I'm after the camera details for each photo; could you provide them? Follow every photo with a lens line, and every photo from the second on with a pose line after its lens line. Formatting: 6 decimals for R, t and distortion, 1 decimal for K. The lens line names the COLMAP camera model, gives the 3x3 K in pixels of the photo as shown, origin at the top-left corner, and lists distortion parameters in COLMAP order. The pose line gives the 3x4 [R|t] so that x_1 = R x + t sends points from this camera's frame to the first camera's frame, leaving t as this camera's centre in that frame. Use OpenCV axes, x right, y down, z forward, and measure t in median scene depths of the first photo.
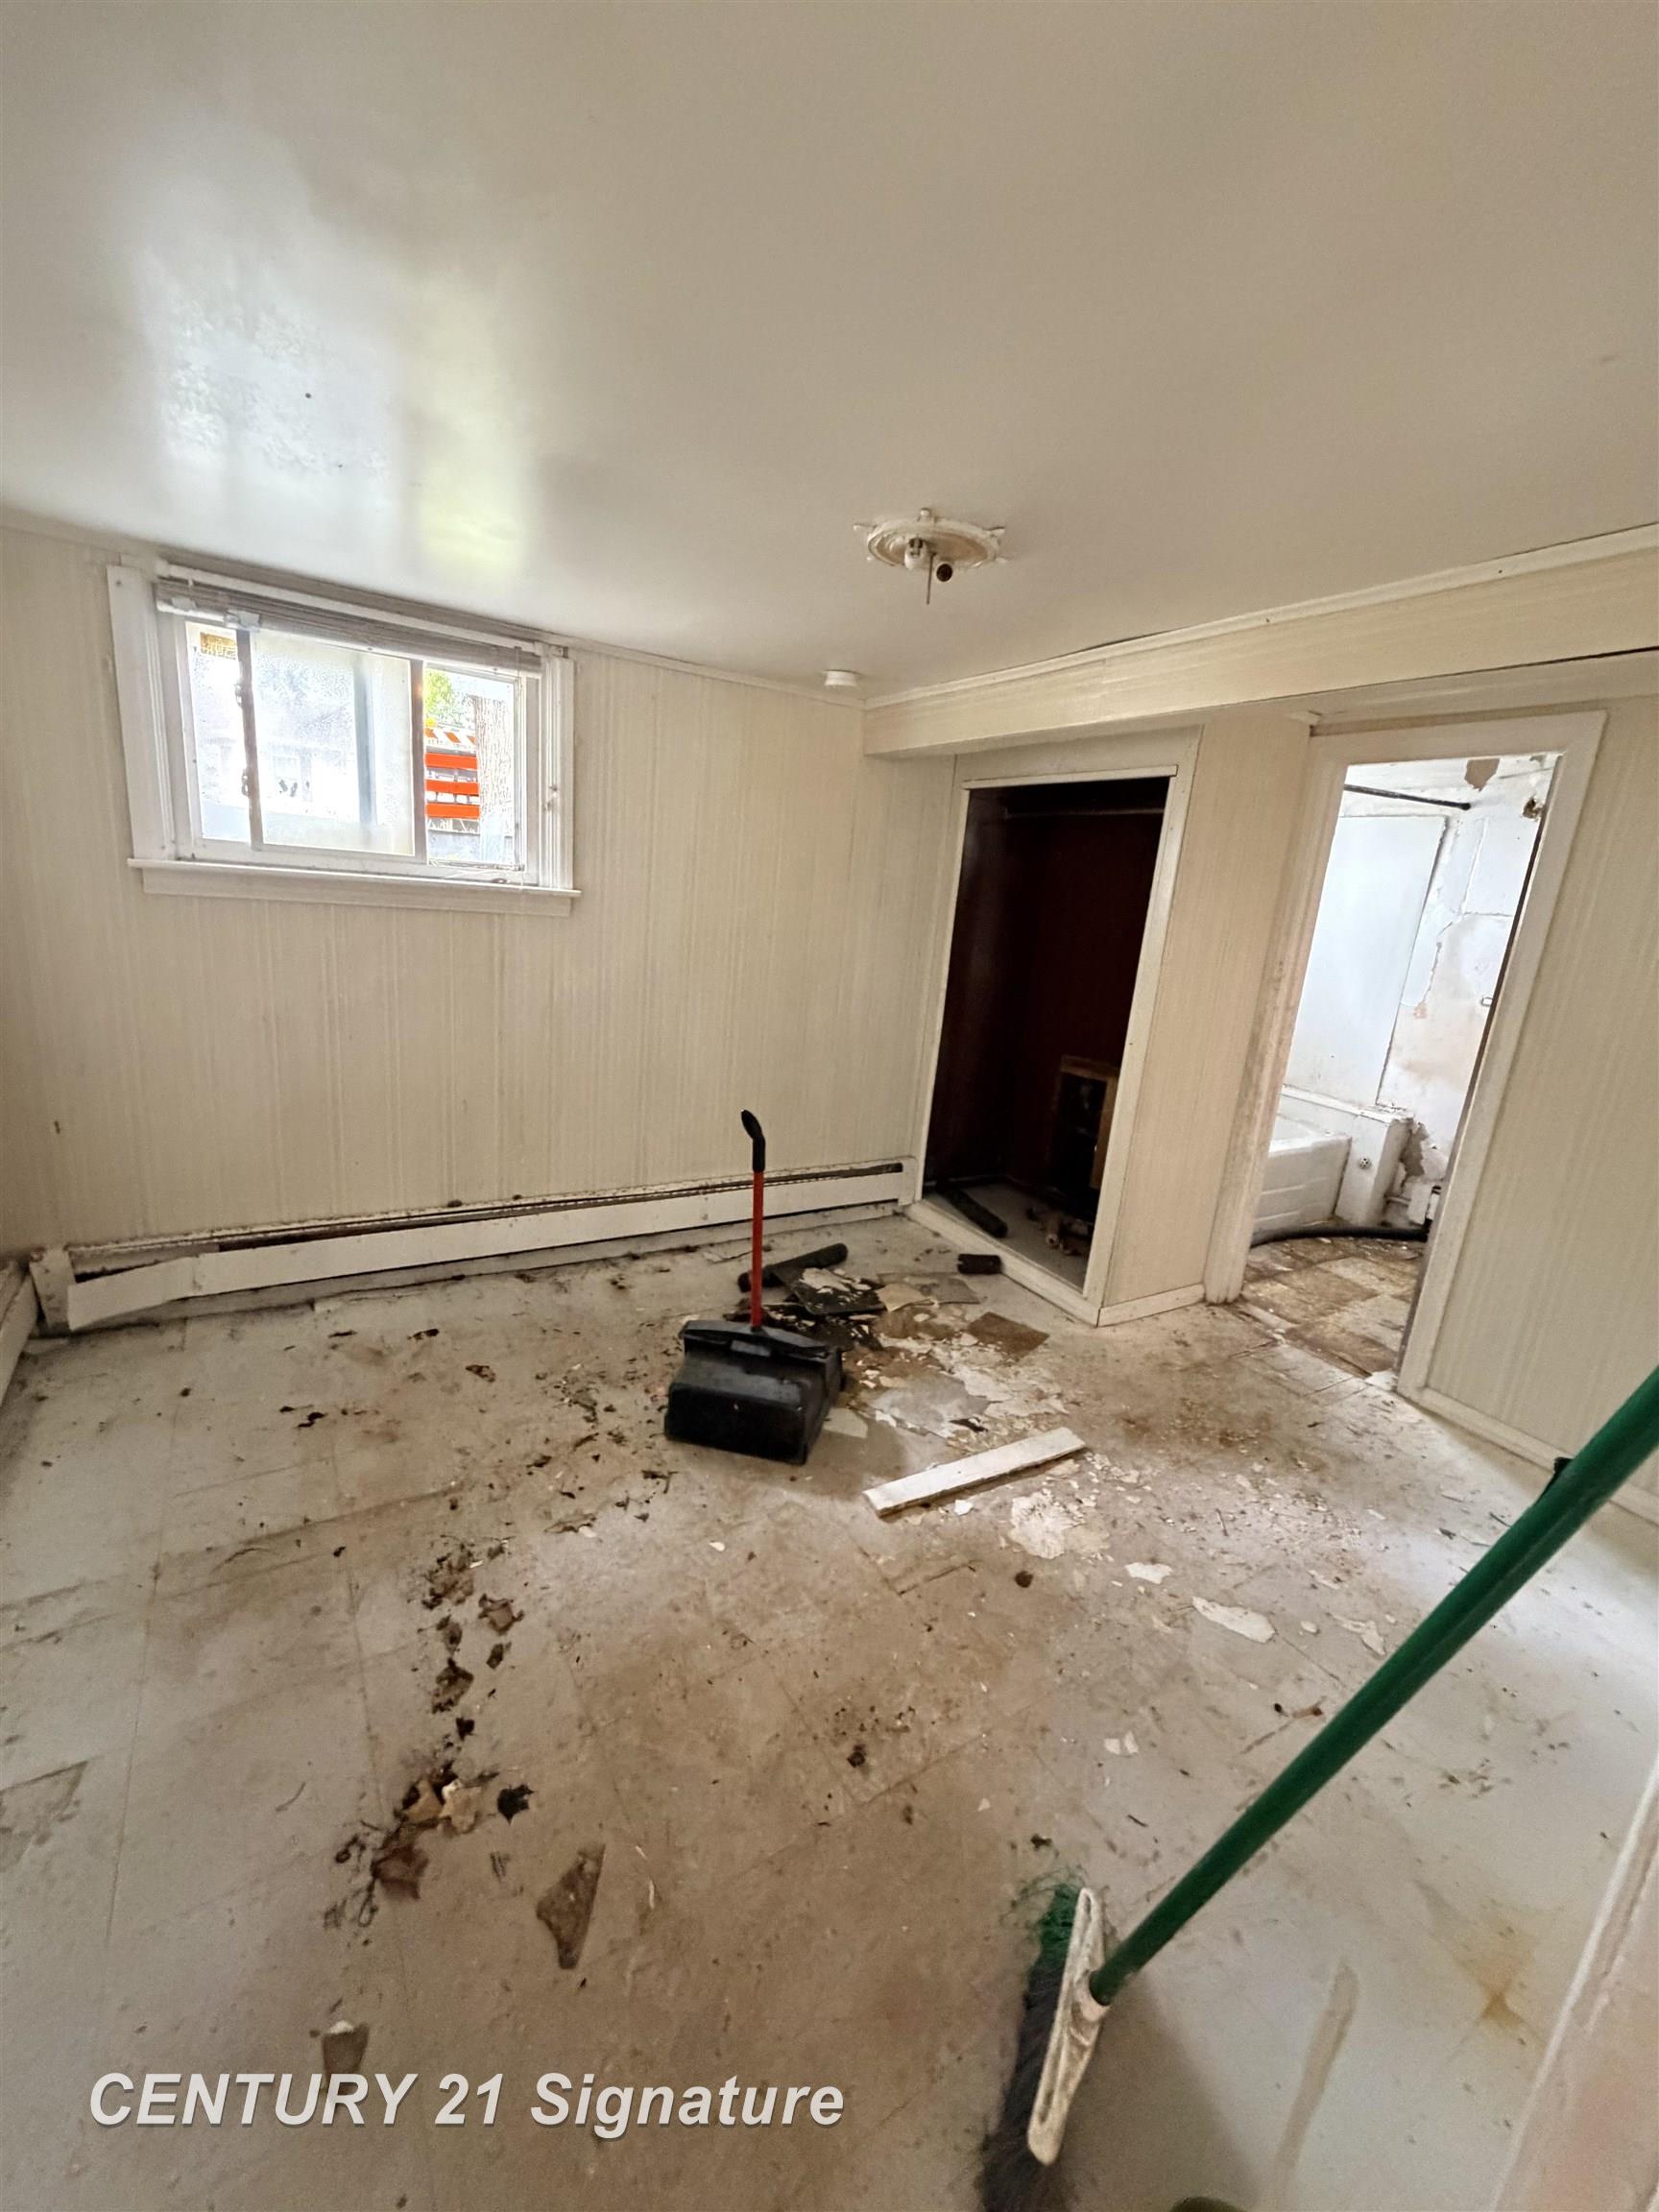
lens RADIAL K [[881.1, 0, 827.1], [0, 881.1, 1109.5], [0, 0, 1]] dist [-0.000014, 0.000172]
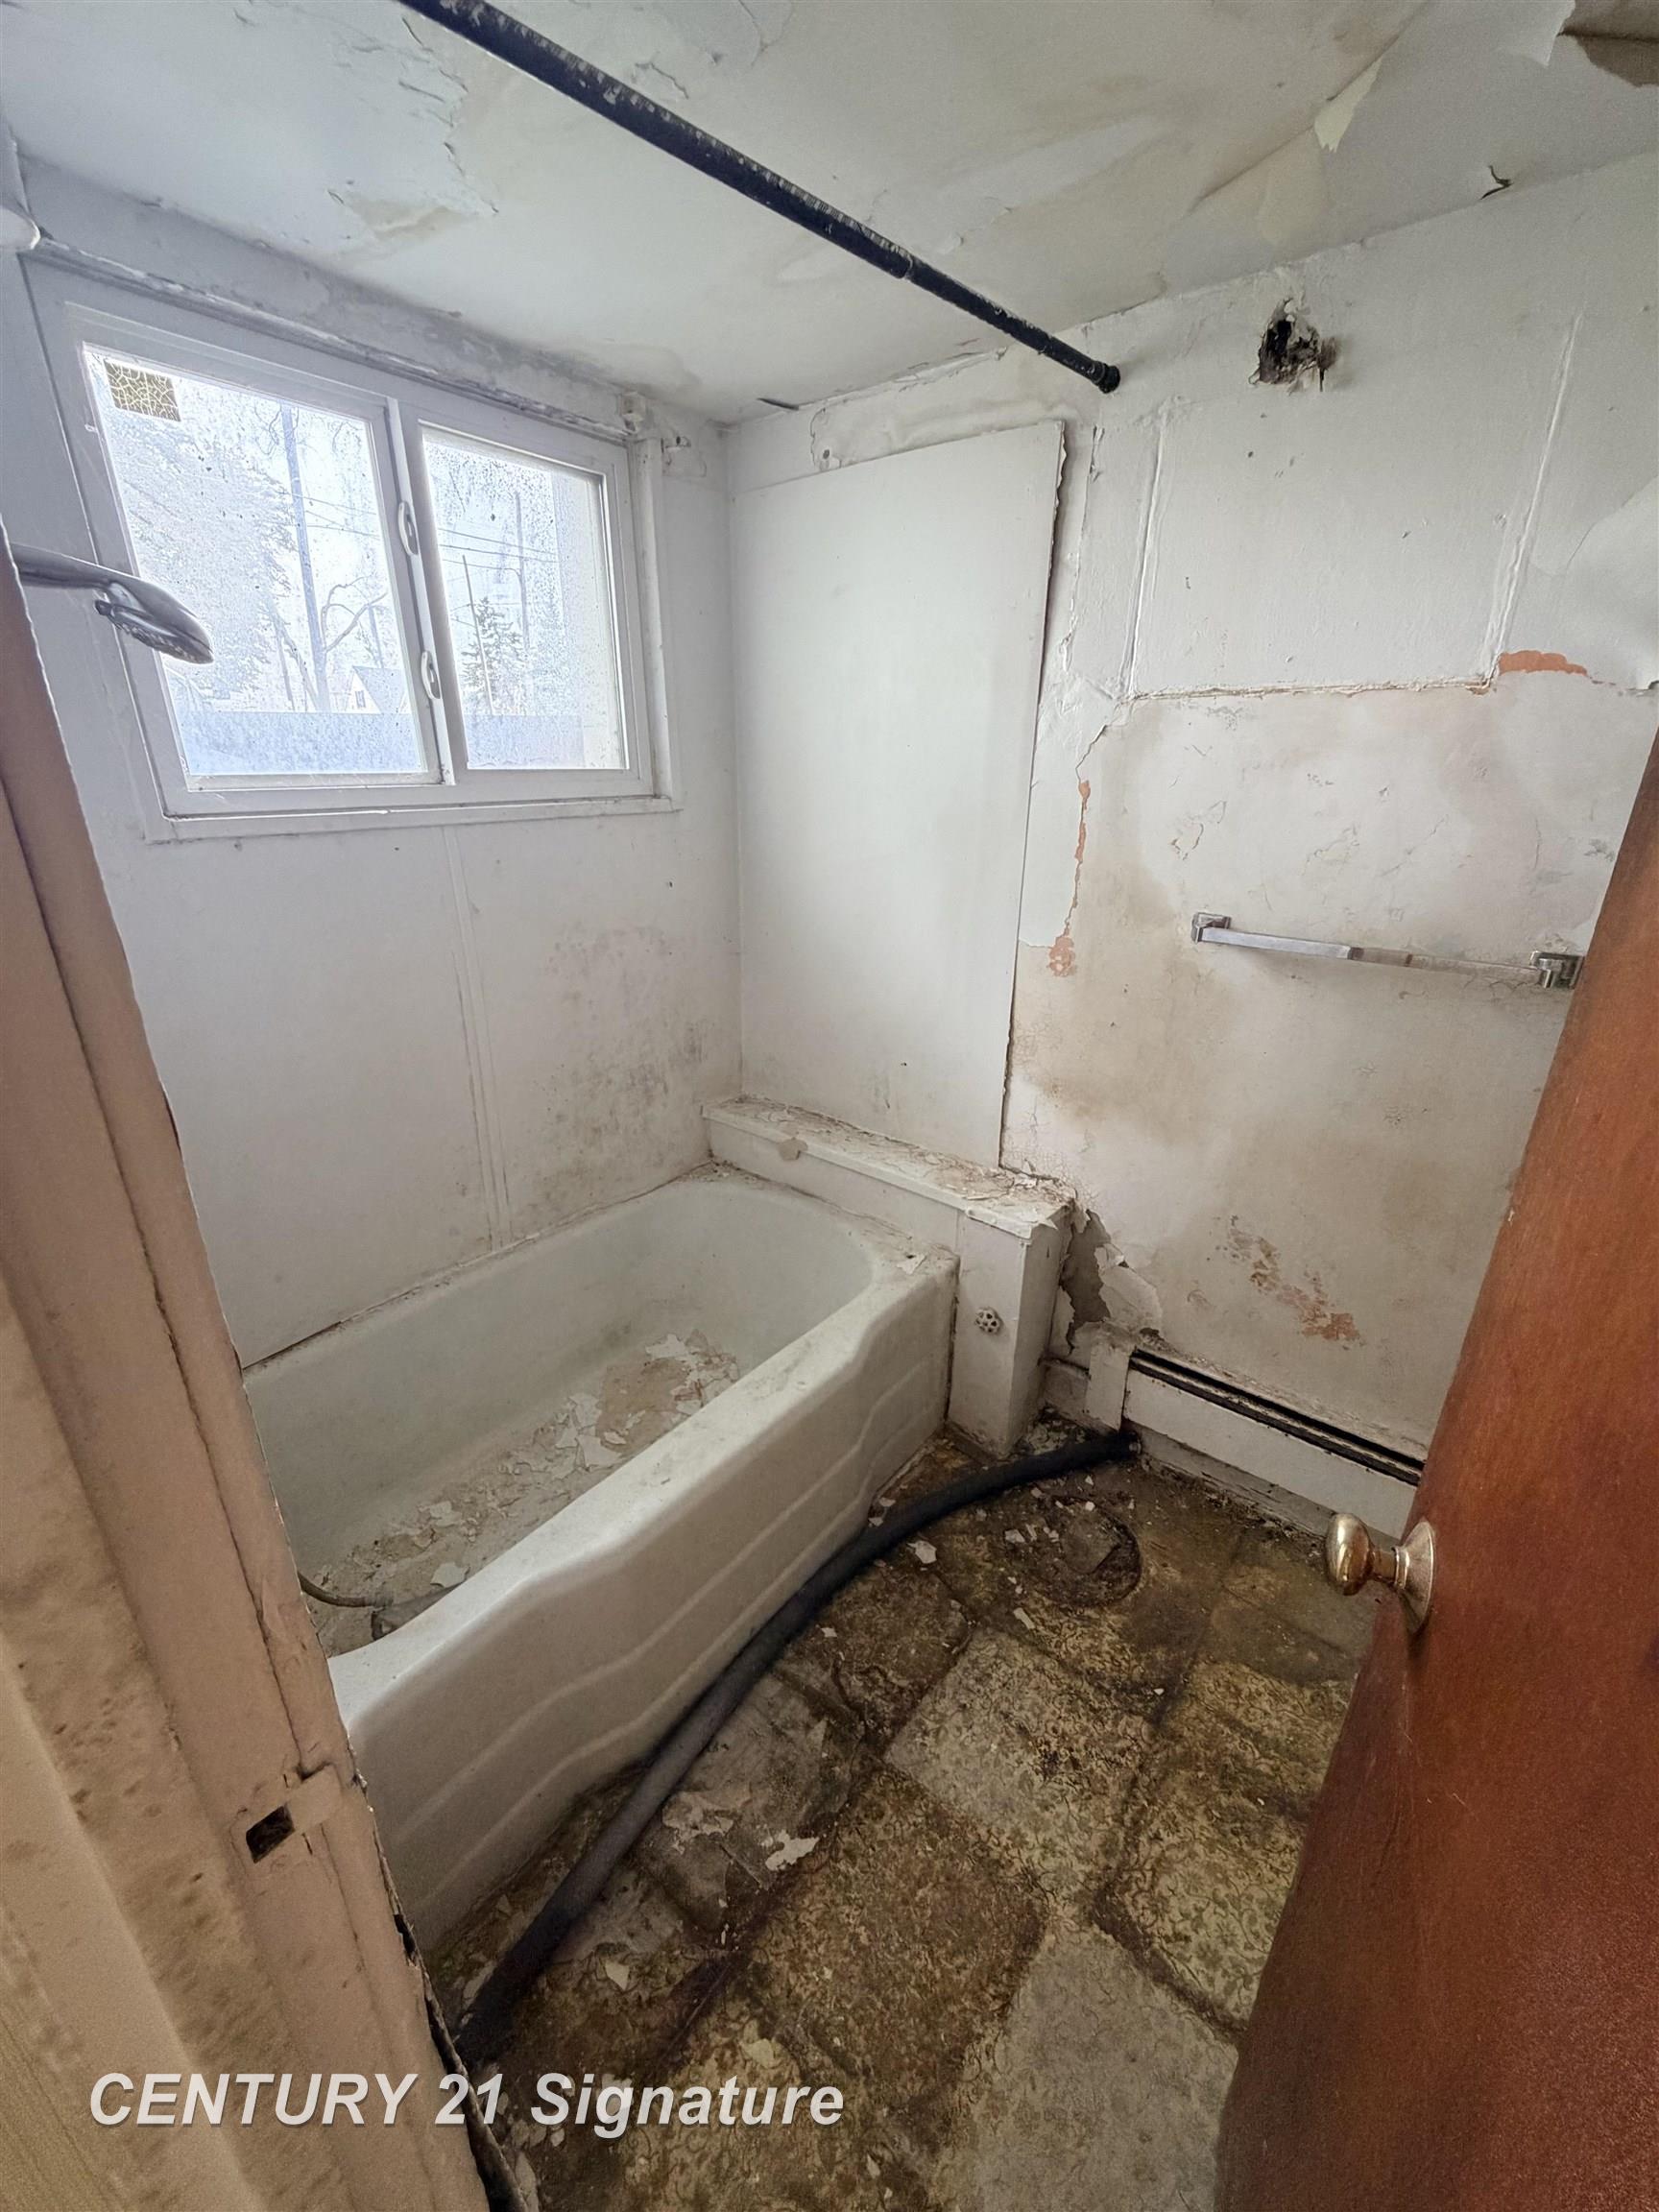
lens RADIAL K [[881.1, 0, 826.2], [0, 881.1, 1104.2], [0, 0, 1]] dist [-0.000014, 0.000172]
pose [[0.937616, -0.195456, 0.287529, 0.434552], [0.153742, 0.974850, 0.161340, -0.127115], [-0.311832, -0.107069, 0.944085, 0.633027]]
